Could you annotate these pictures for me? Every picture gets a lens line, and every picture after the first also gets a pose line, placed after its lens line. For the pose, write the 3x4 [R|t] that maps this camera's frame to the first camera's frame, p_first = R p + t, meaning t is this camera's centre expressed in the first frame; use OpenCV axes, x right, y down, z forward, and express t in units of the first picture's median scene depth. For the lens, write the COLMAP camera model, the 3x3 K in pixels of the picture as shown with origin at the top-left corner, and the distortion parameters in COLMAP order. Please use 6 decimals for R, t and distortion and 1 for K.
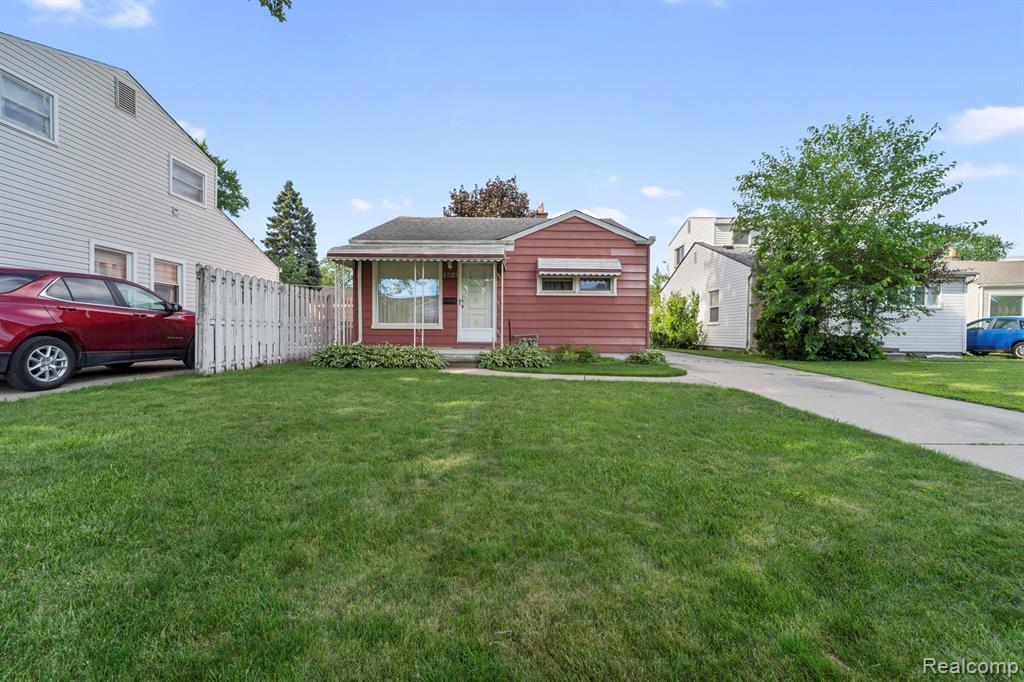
lens RADIAL K [[416.5, 0, 507.9], [0, 416.5, 337.8], [0, 0, 1]] dist [0.003112, -0.000007]
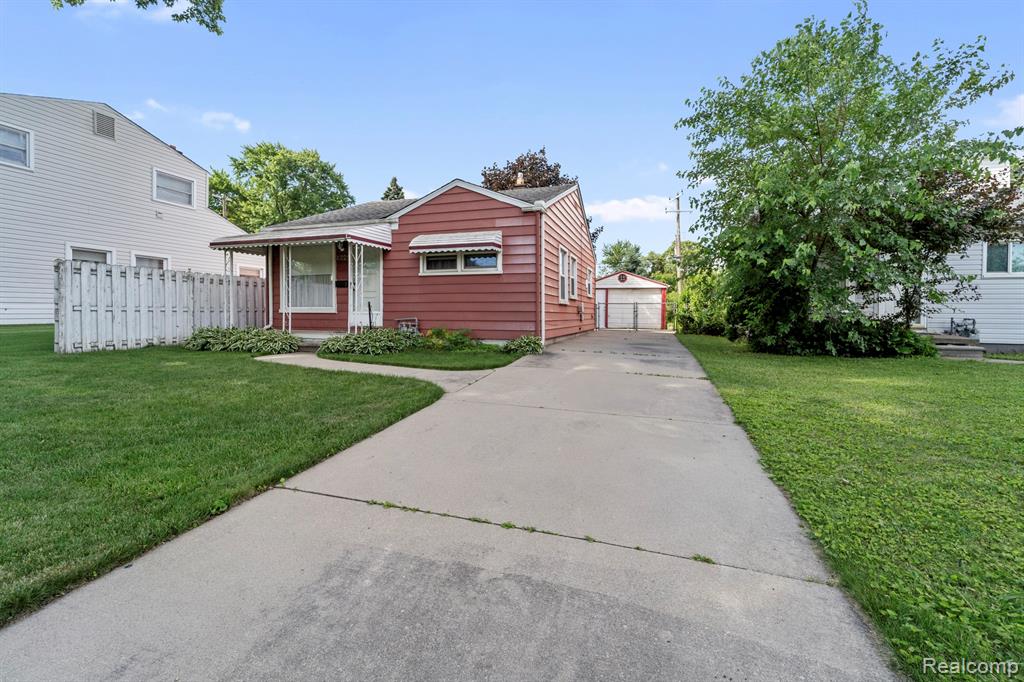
lens RADIAL K [[416.5, 0, 508.8], [0, 416.5, 321.6], [0, 0, 1]] dist [0.003112, -0.000007]
pose [[0.947454, 0.004467, -0.319860, 0.551425], [-0.001650, 0.999957, 0.009075, -0.009049], [0.319887, -0.008070, 0.947421, 0.190036]]
